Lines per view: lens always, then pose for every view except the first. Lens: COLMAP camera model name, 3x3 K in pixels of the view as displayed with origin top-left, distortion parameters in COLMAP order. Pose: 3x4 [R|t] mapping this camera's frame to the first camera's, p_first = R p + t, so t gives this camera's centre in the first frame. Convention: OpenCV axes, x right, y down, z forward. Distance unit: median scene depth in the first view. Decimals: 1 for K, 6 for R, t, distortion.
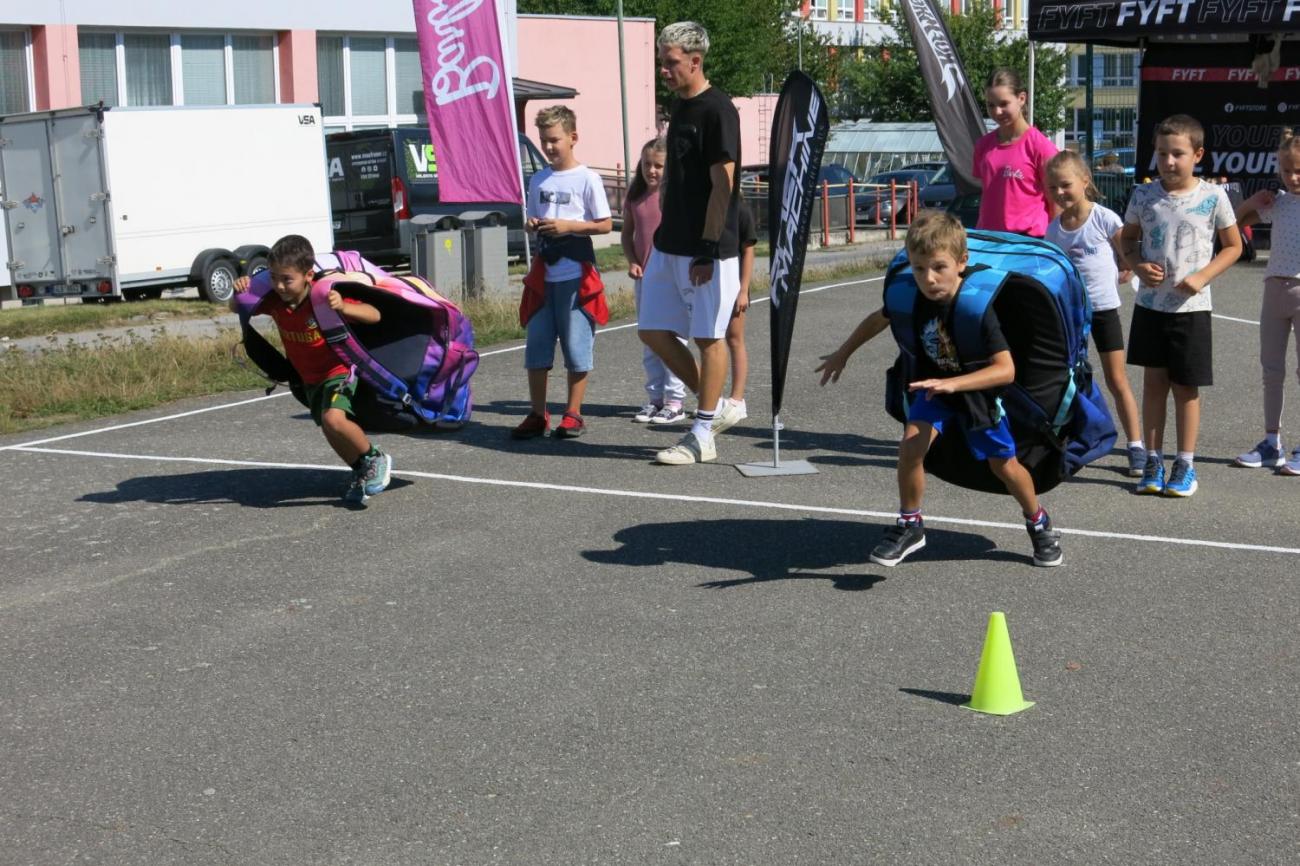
lens RADIAL K [[2186.9, 0, 652.1], [0, 2186.9, 423.4], [0, 0, 1]] dist [-0.066519, 0.000000]
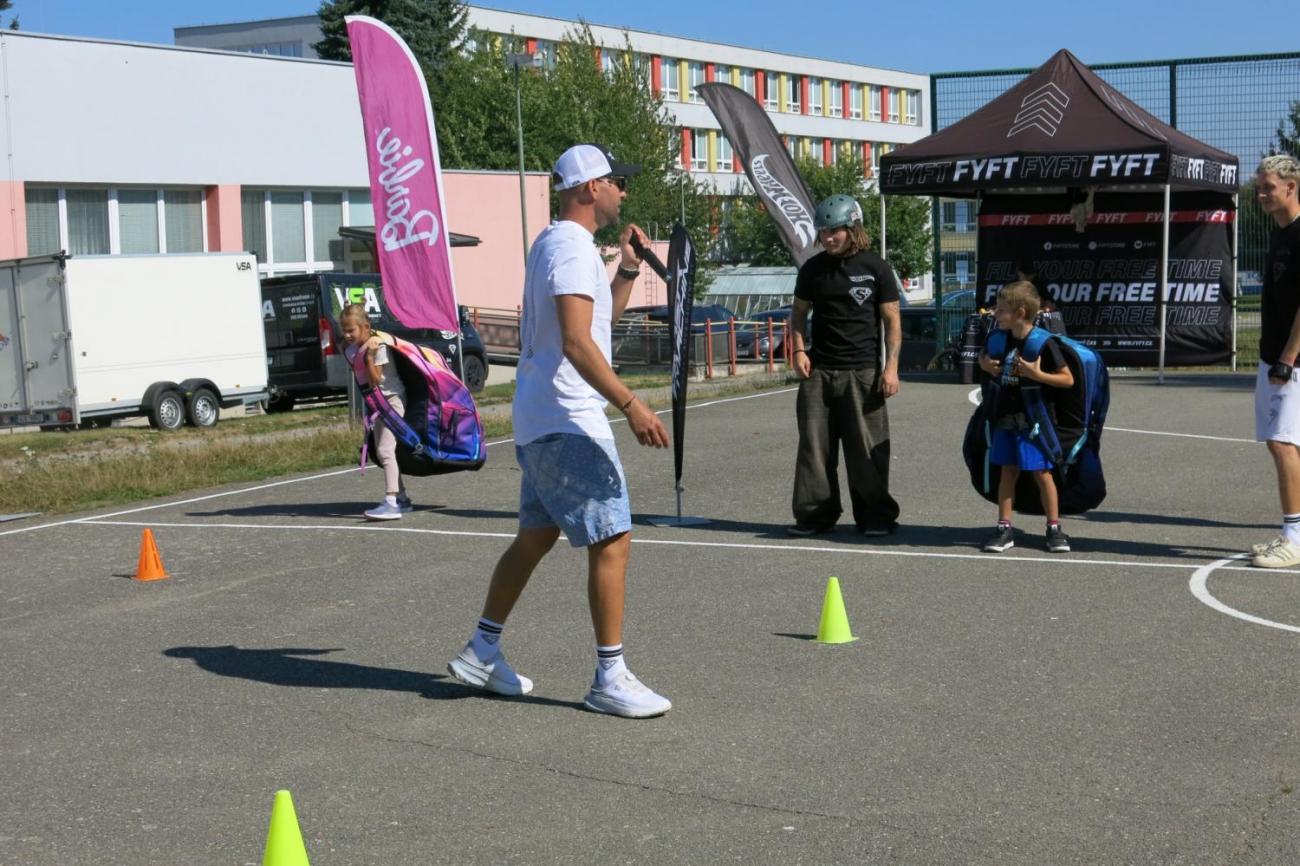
lens RADIAL K [[2186.9, 0, 651.8], [0, 2186.9, 437.5], [0, 0, 1]] dist [-0.066519, 0.000000]
pose [[0.998524, -0.010675, 0.053245, -0.011392], [0.013866, 0.998107, -0.059919, 0.018852], [-0.052505, 0.060569, 0.996782, -0.123060]]
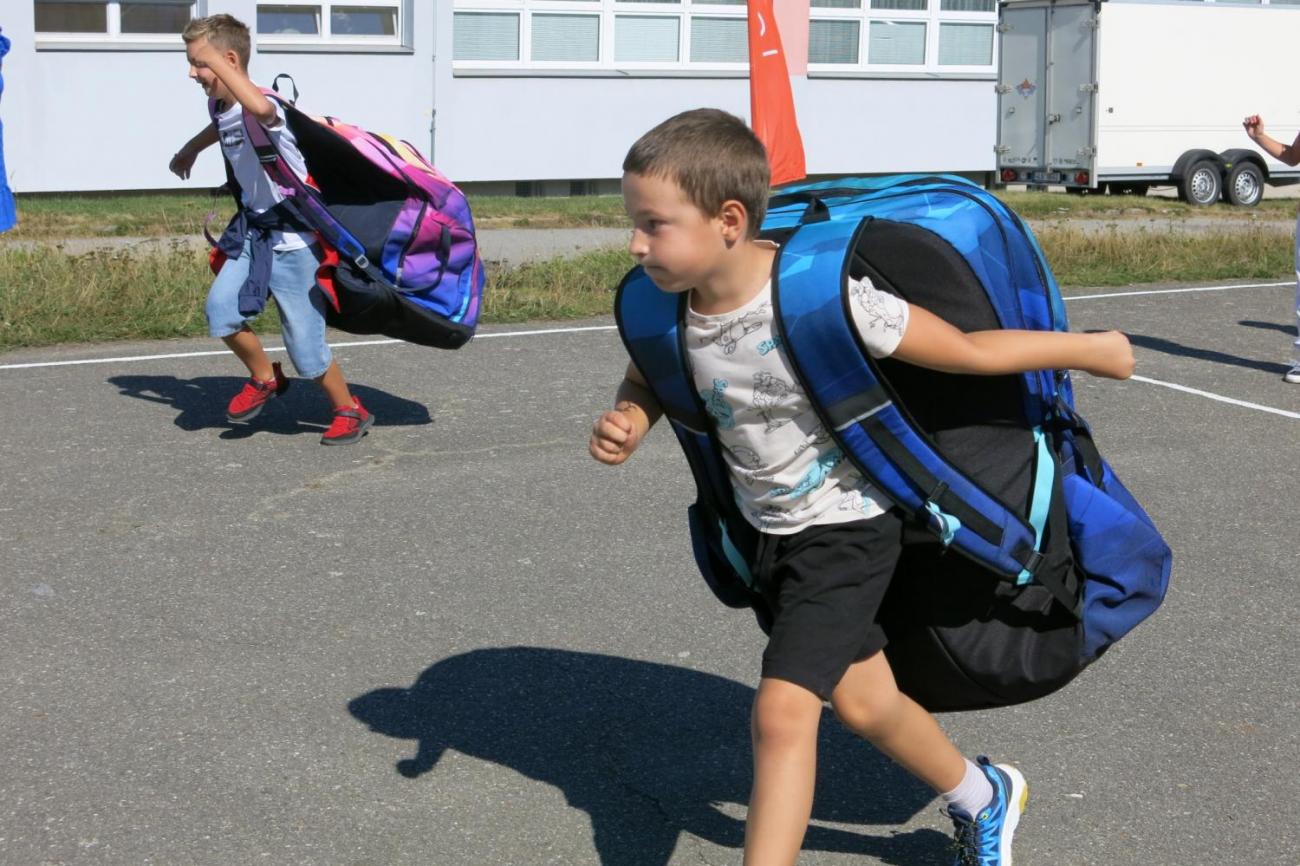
lens RADIAL K [[2186.9, 0, 646.6], [0, 2186.9, 435.6], [0, 0, 1]] dist [-0.066519, 0.000000]
pose [[0.874501, 0.137659, -0.465078, 0.055261], [-0.113205, 0.990324, 0.080263, -0.003053], [0.471627, -0.017541, 0.881623, 0.019163]]
